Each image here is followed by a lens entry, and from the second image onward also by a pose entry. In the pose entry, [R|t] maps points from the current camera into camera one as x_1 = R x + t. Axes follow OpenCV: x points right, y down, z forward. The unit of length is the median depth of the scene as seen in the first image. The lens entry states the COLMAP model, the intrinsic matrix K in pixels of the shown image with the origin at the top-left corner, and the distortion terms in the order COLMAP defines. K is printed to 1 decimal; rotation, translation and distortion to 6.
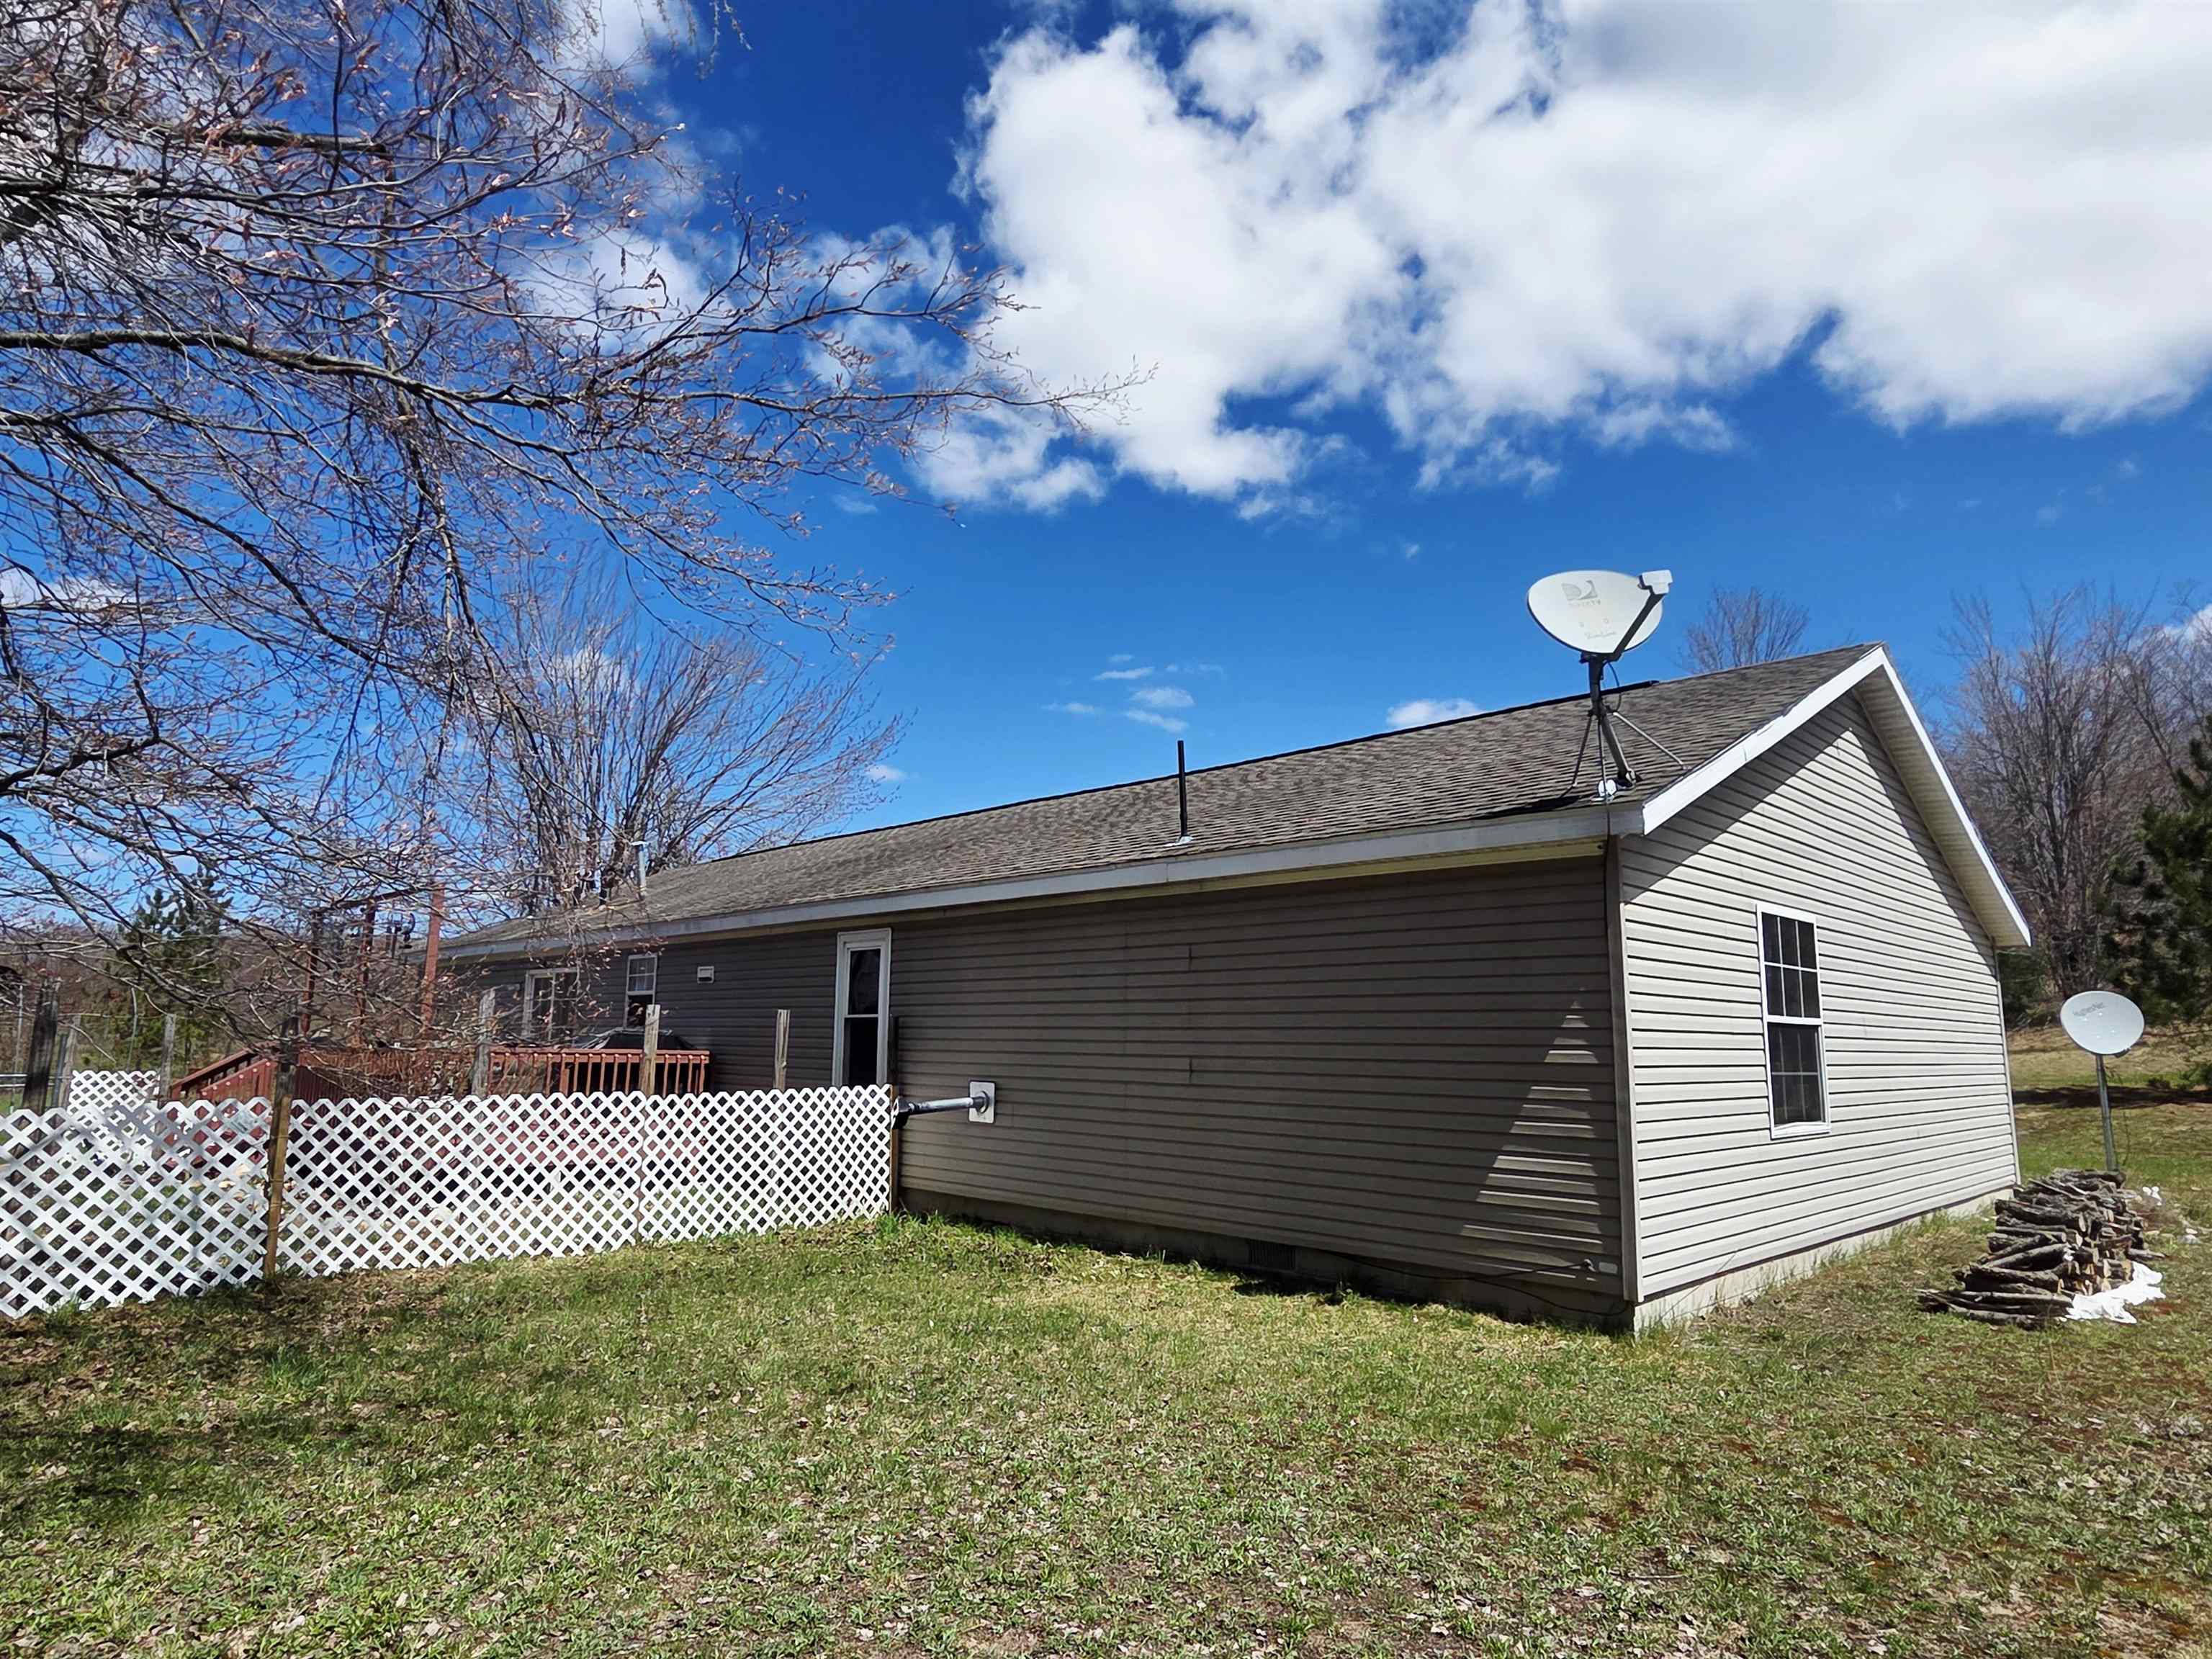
lens RADIAL K [[1245.4, 0, 1114.1], [0, 1245.4, 918.8], [0, 0, 1]] dist [0.010539, 0.001053]
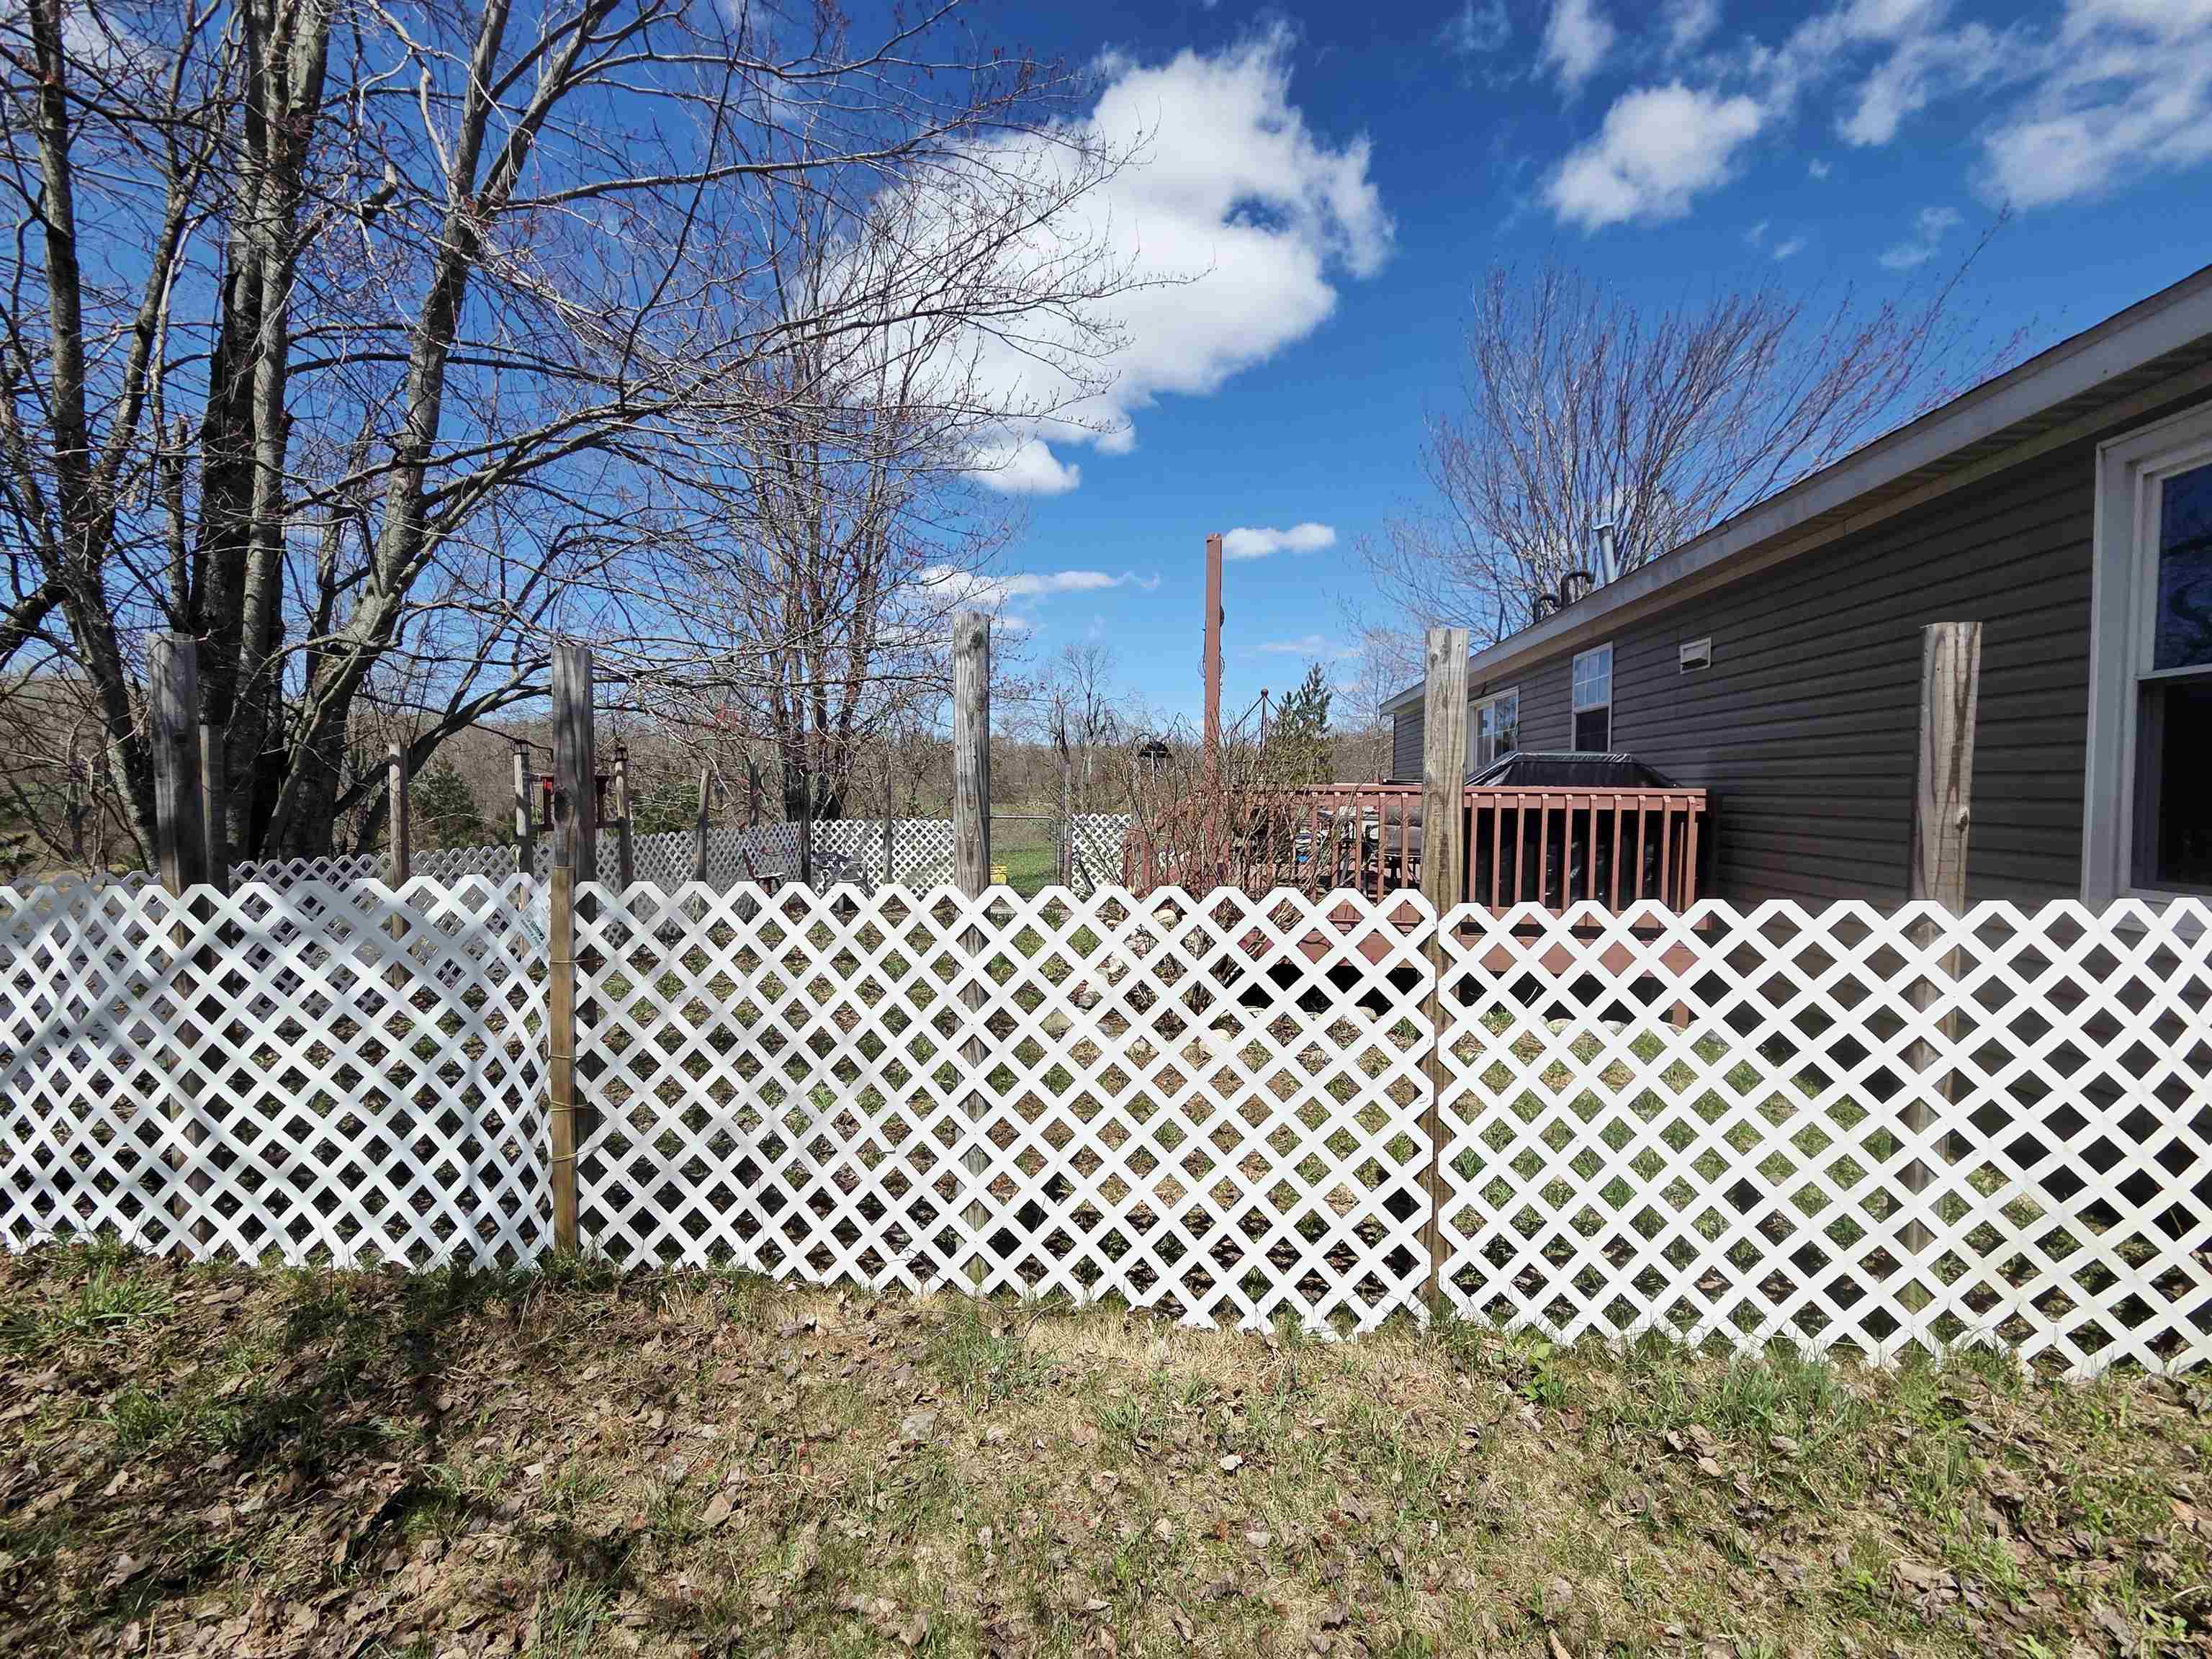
lens RADIAL K [[905.6, 0, 1095.2], [0, 905.6, 815.3], [0, 0, 1]] dist [0.000525, -0.000629]
pose [[0.588981, 0.010054, -0.808085, -0.222529], [0.086876, 0.993340, 0.075680, 0.087763], [0.803464, -0.114777, 0.584185, 0.748116]]
